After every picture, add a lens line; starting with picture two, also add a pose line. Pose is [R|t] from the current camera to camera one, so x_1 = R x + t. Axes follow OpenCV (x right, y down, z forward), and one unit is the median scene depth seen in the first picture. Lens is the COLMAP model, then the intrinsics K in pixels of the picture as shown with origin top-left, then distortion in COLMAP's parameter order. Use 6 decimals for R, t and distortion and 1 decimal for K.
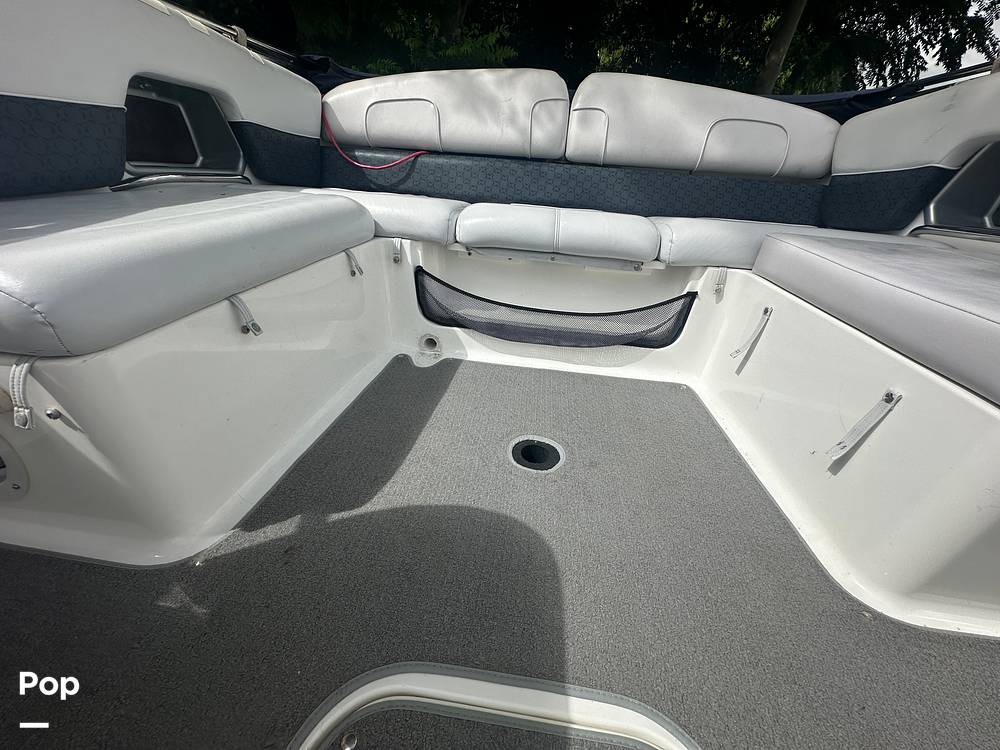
lens RADIAL K [[398.4, 0, 501.3], [0, 398.4, 374.0], [0, 0, 1]] dist [-0.001454, 0.000154]
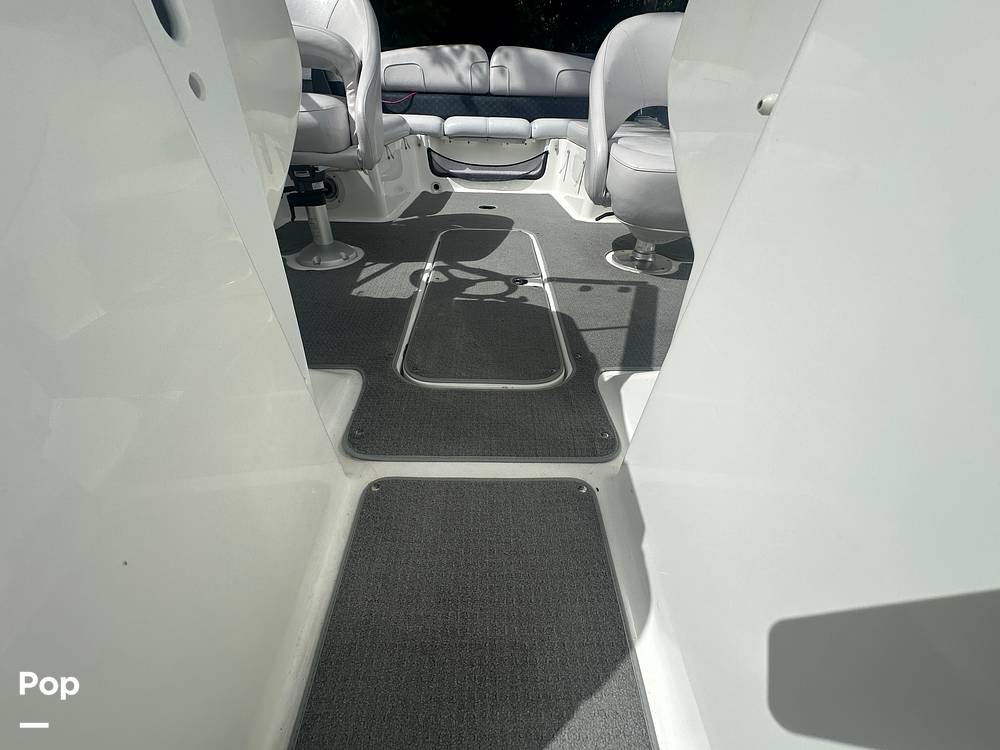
lens RADIAL K [[398.4, 0, 494.9], [0, 398.4, 376.5], [0, 0, 1]] dist [-0.001454, 0.000154]
pose [[0.990670, -0.106389, 0.085173, -0.163843], [0.095118, 0.987340, 0.126935, 0.744941], [-0.097599, -0.117649, 0.988247, -1.393138]]
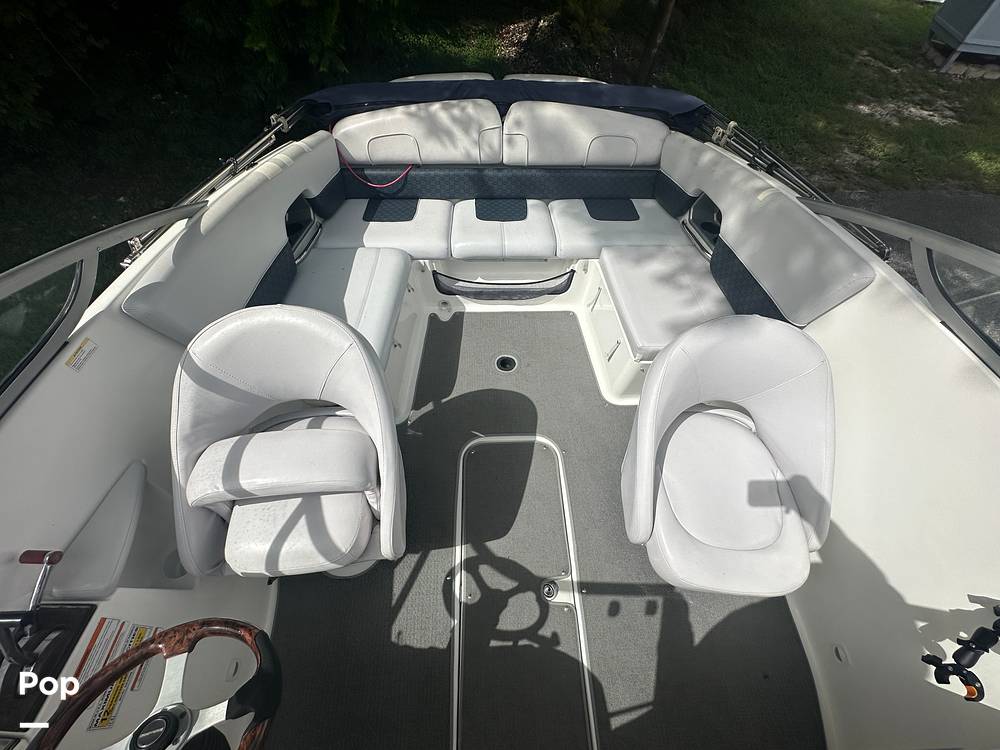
lens RADIAL K [[398.4, 0, 500.2], [0, 398.4, 373.3], [0, 0, 1]] dist [-0.001454, 0.000154]
pose [[0.987535, -0.147032, 0.056175, -0.073575], [0.106763, 0.887976, 0.447325, -0.641457], [-0.115653, -0.435752, 0.892606, -0.933457]]
